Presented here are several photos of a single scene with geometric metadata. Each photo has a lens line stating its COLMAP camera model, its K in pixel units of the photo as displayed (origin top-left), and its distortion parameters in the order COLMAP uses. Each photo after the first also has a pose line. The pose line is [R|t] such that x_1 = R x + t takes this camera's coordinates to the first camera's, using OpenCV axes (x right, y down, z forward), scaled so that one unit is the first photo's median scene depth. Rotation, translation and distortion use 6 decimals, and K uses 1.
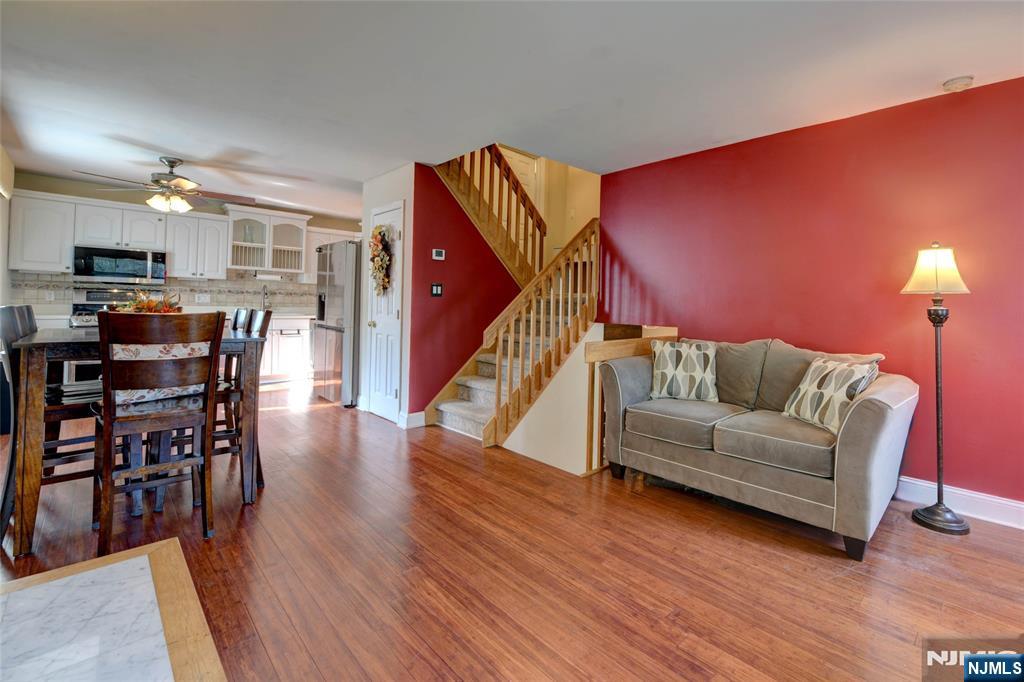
lens RADIAL K [[439.8, 0, 558.6], [0, 439.8, 305.9], [0, 0, 1]] dist [0.000192, 0.000014]
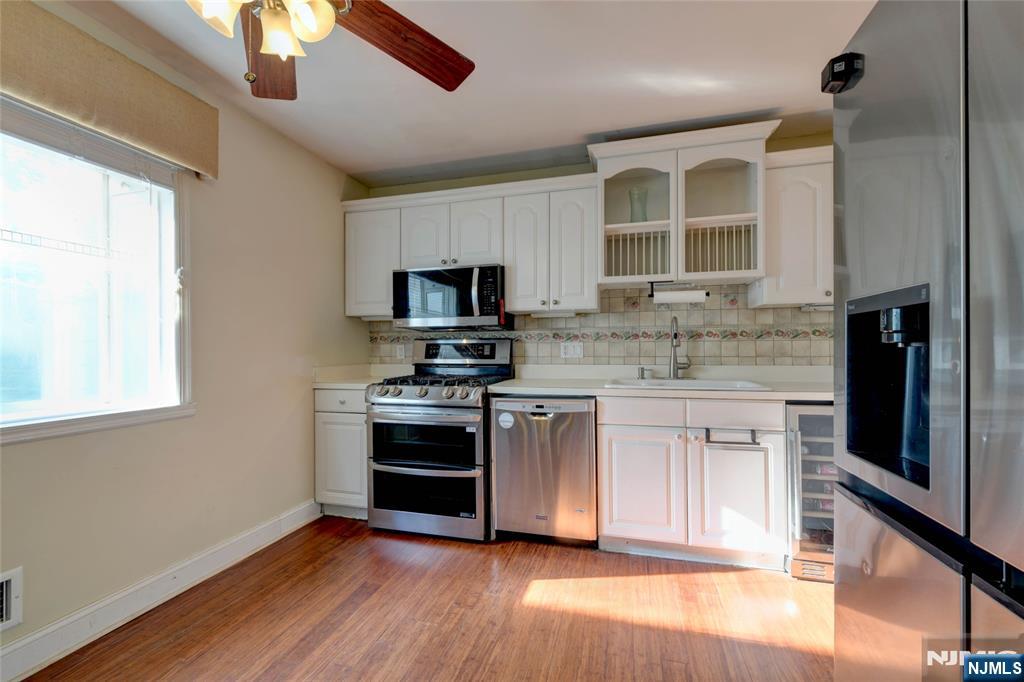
lens RADIAL K [[401.7, 0, 516.5], [0, 401.7, 345.3], [0, 0, 1]] dist [-0.000746, -0.000043]
pose [[0.483210, -0.037965, -0.874681, -0.414671], [0.012769, 0.999259, -0.036317, -0.006174], [0.875411, 0.006380, 0.483337, 0.703728]]
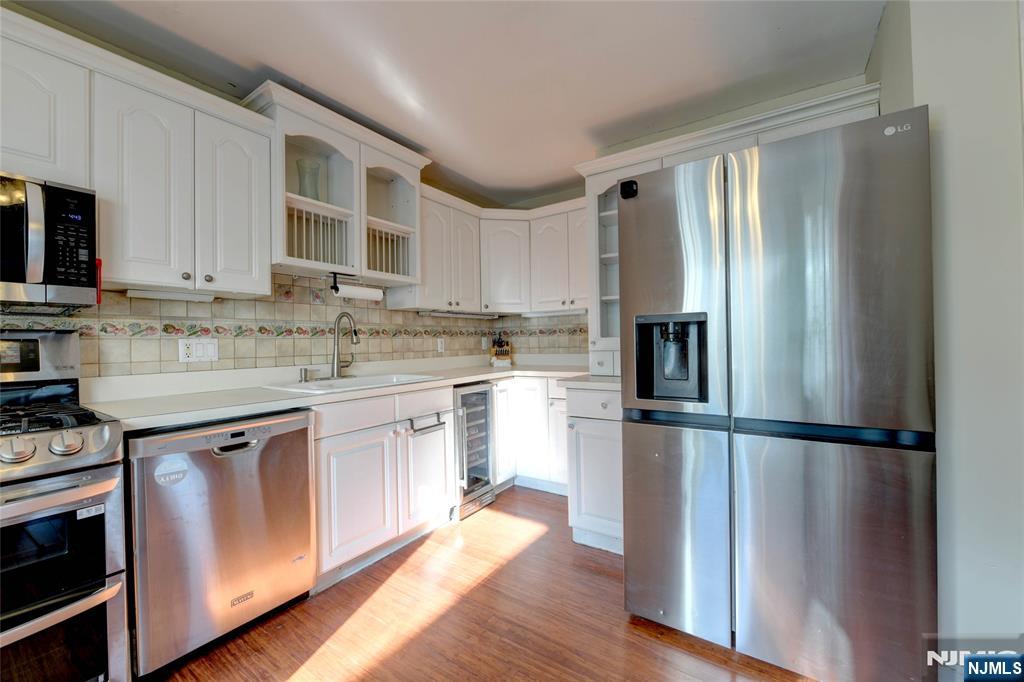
lens RADIAL K [[401.7, 0, 510.8], [0, 401.7, 339.8], [0, 0, 1]] dist [-0.000746, -0.000043]
pose [[0.987048, -0.043195, 0.154502, -0.602667], [0.044752, 0.998976, -0.006613, -0.012068], [-0.154058, 0.013442, 0.987970, 0.630195]]
